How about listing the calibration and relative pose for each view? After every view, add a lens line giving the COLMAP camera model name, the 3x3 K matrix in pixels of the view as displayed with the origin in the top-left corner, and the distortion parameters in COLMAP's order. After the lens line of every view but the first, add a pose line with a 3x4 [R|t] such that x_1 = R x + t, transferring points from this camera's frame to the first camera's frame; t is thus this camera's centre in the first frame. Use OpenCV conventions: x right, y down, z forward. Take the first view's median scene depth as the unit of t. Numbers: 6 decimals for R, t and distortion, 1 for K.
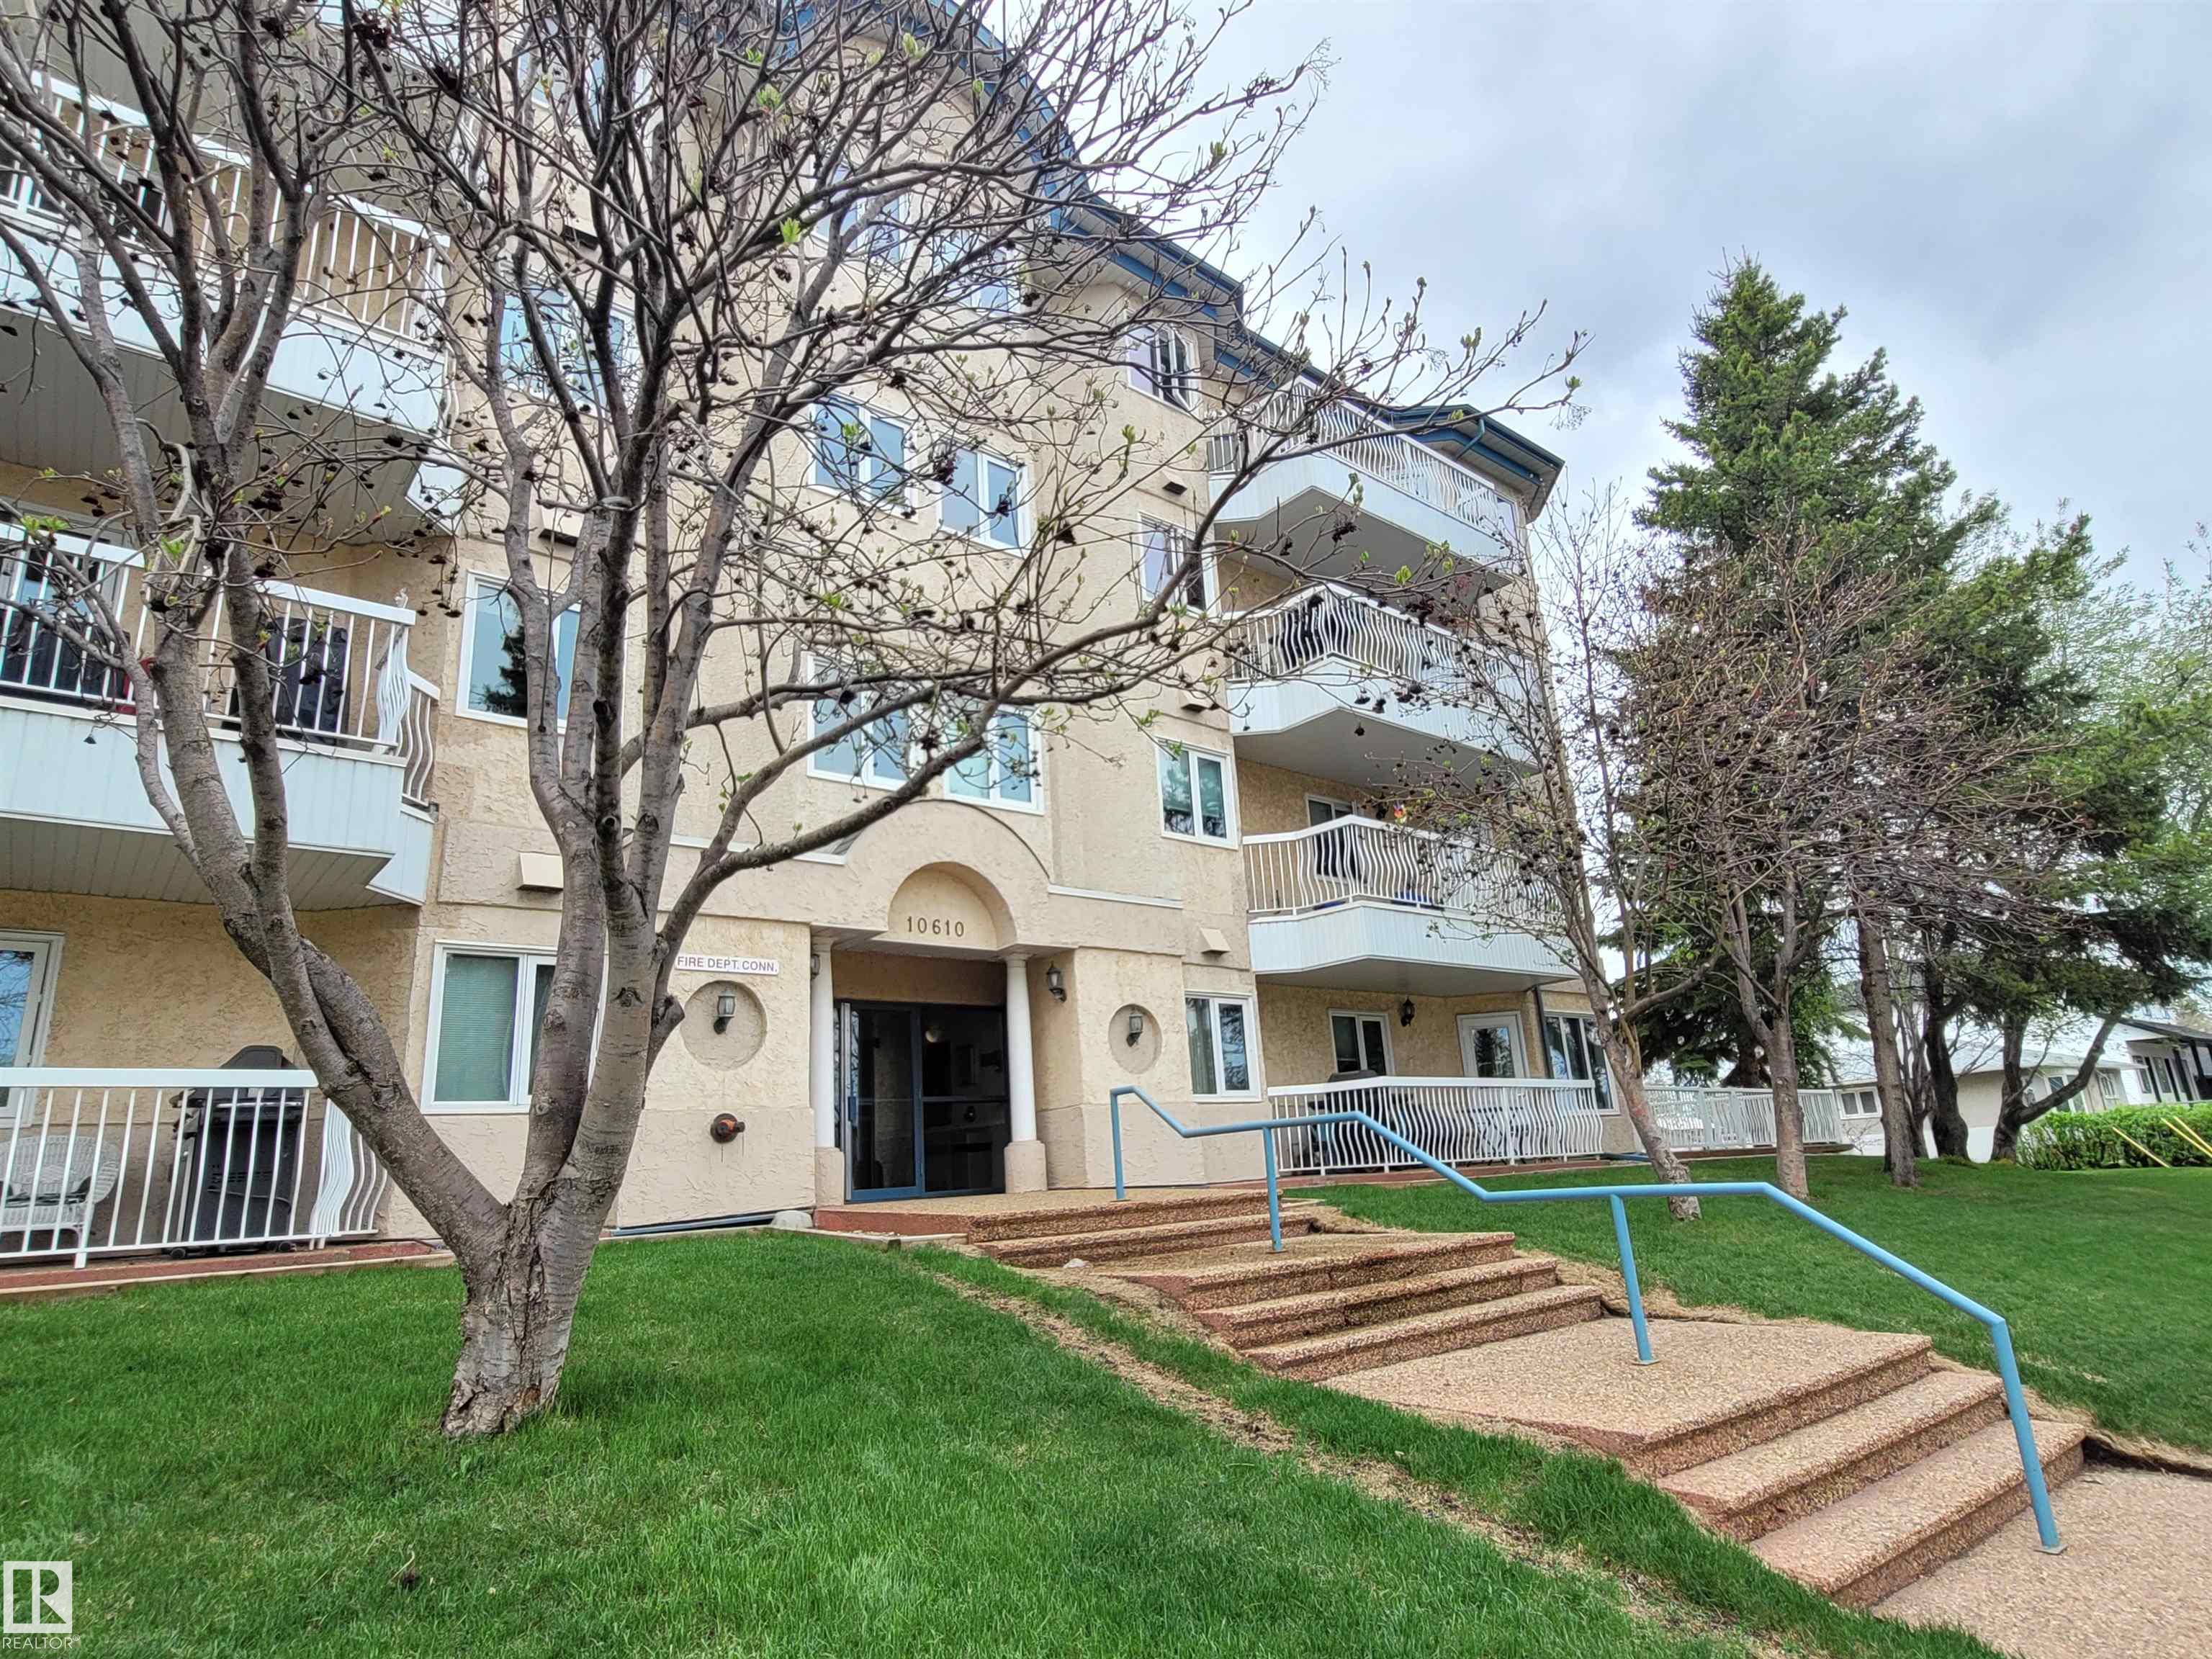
lens RADIAL K [[1214.8, 0, 1106.0], [0, 1214.8, 829.5], [0, 0, 1]] dist [-0.002937, -0.001206]
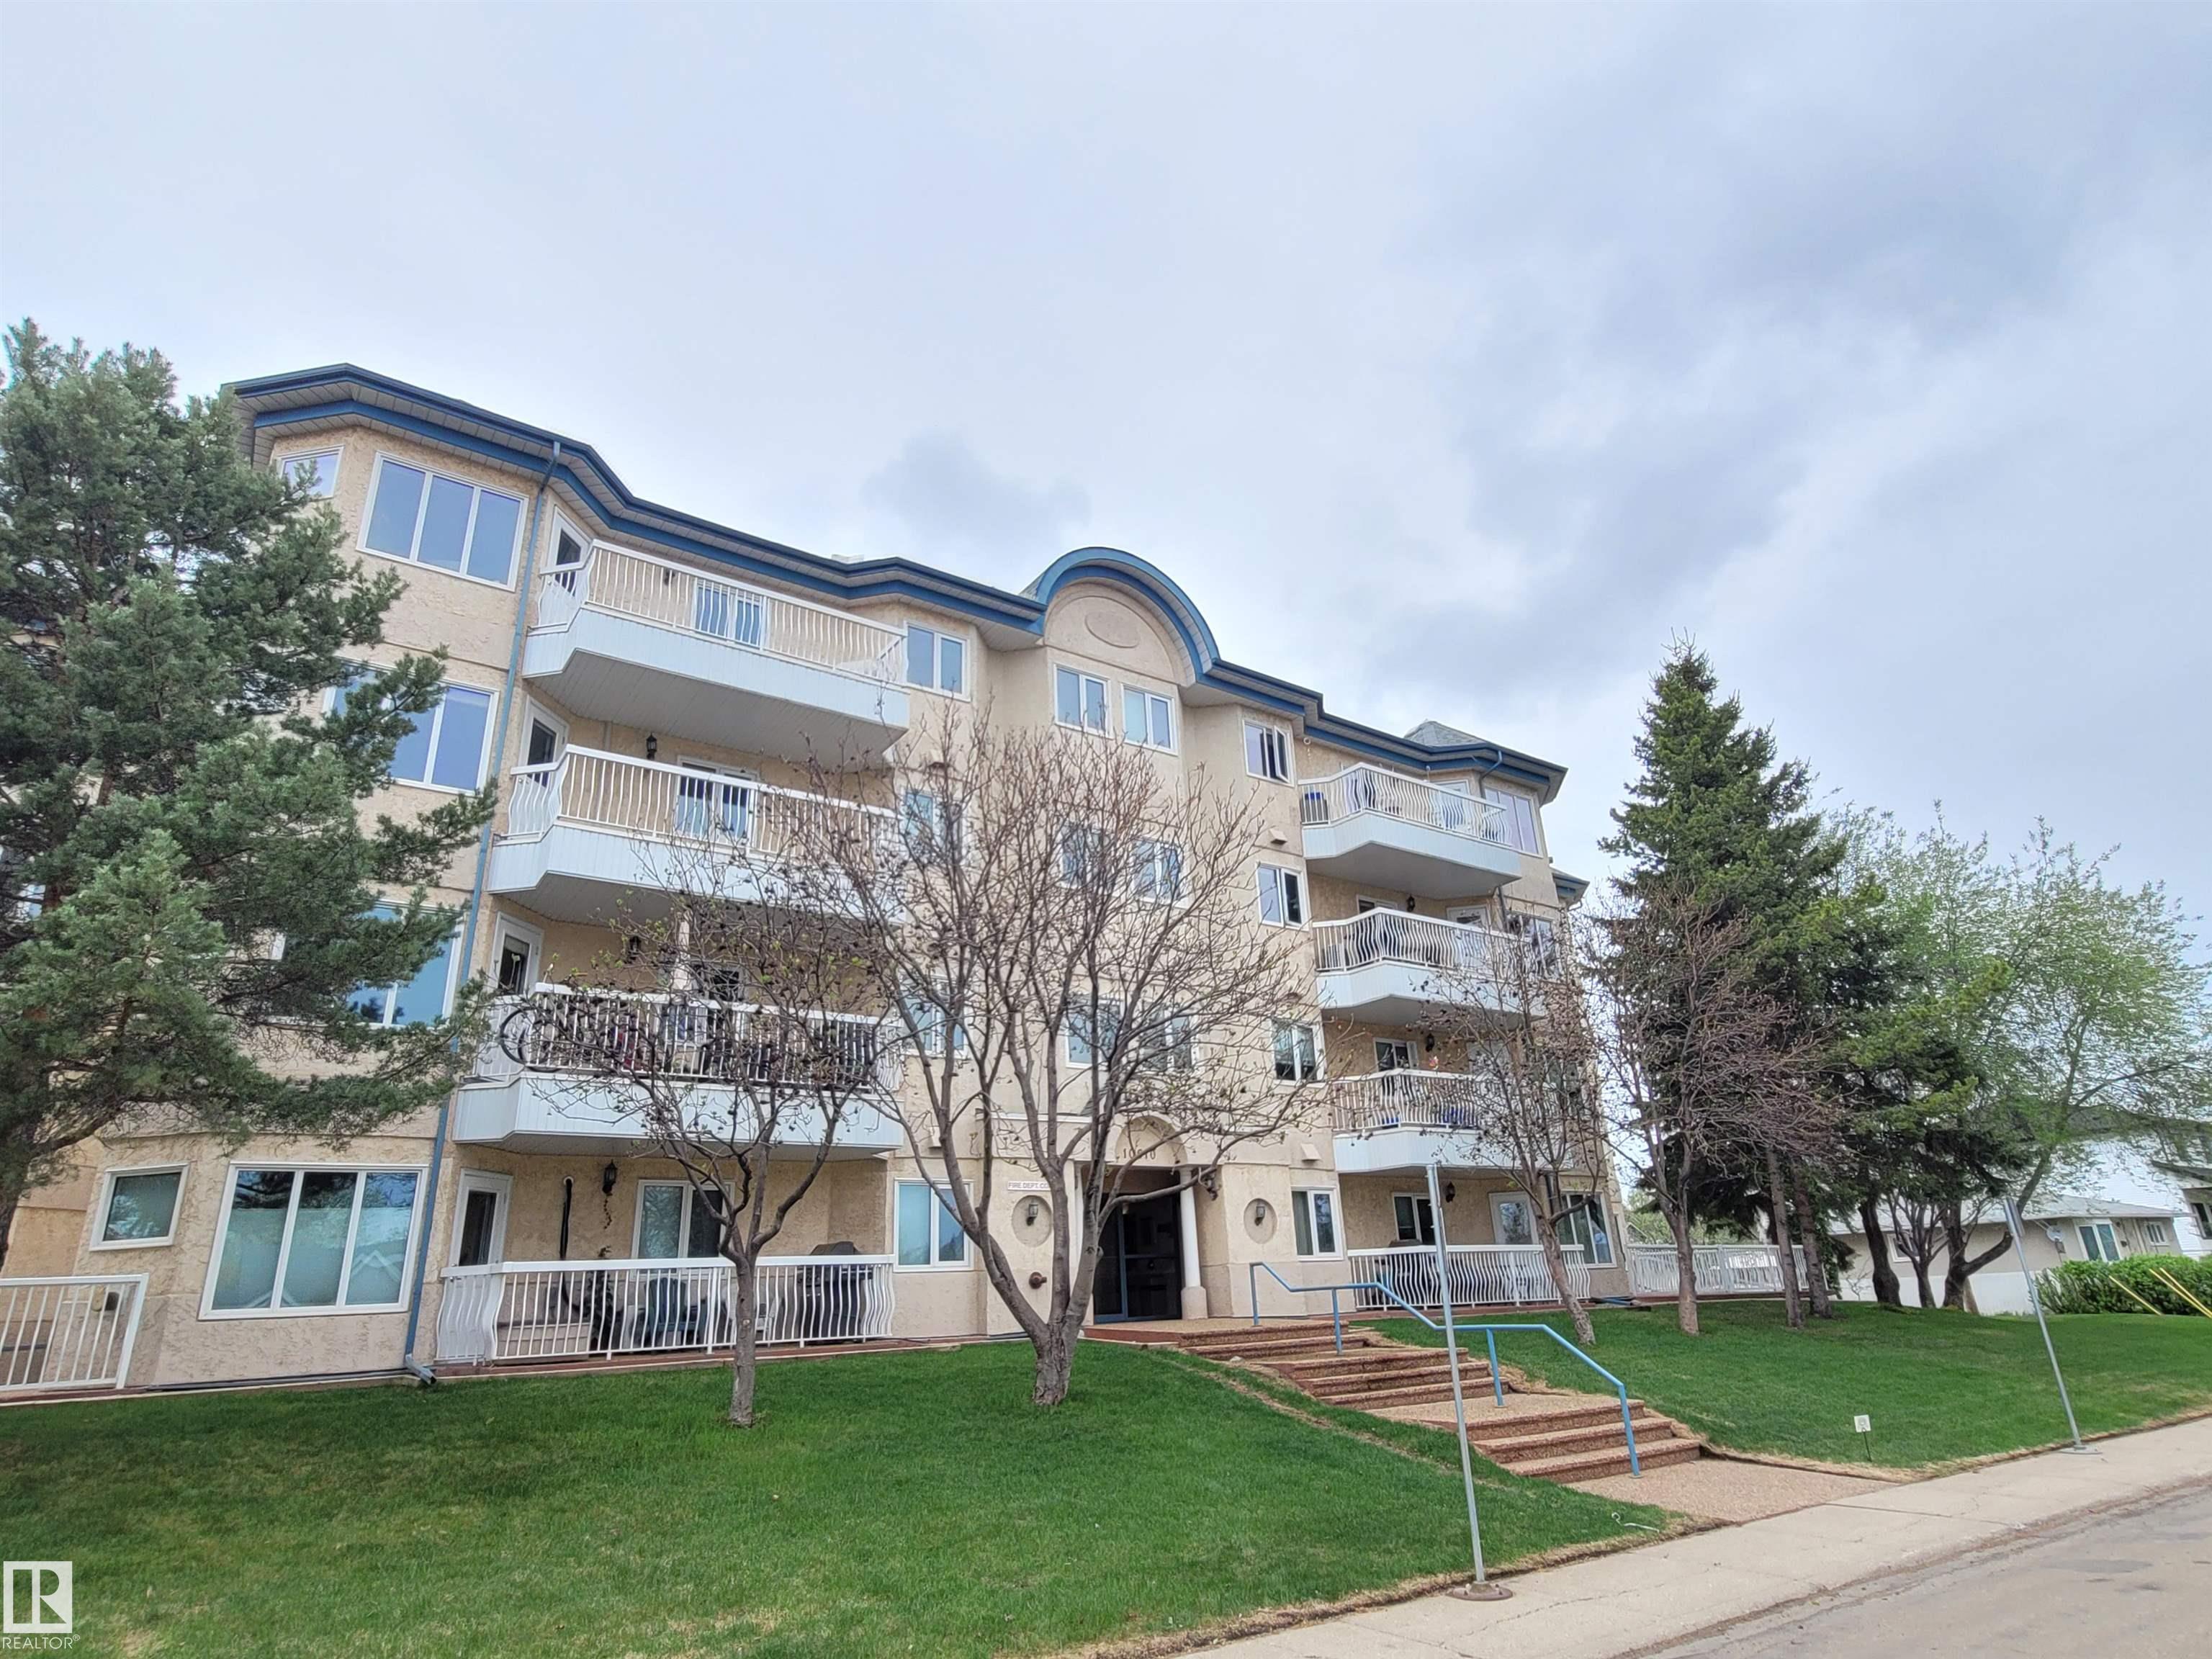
lens RADIAL K [[1214.8, 0, 1106.0], [0, 1214.8, 829.5], [0, 0, 1]] dist [-0.002937, -0.001206]
pose [[0.996187, -0.013313, -0.086218, -0.035718], [0.005681, 0.996089, -0.088168, -0.215058], [0.087054, 0.087342, 0.992367, -0.693035]]
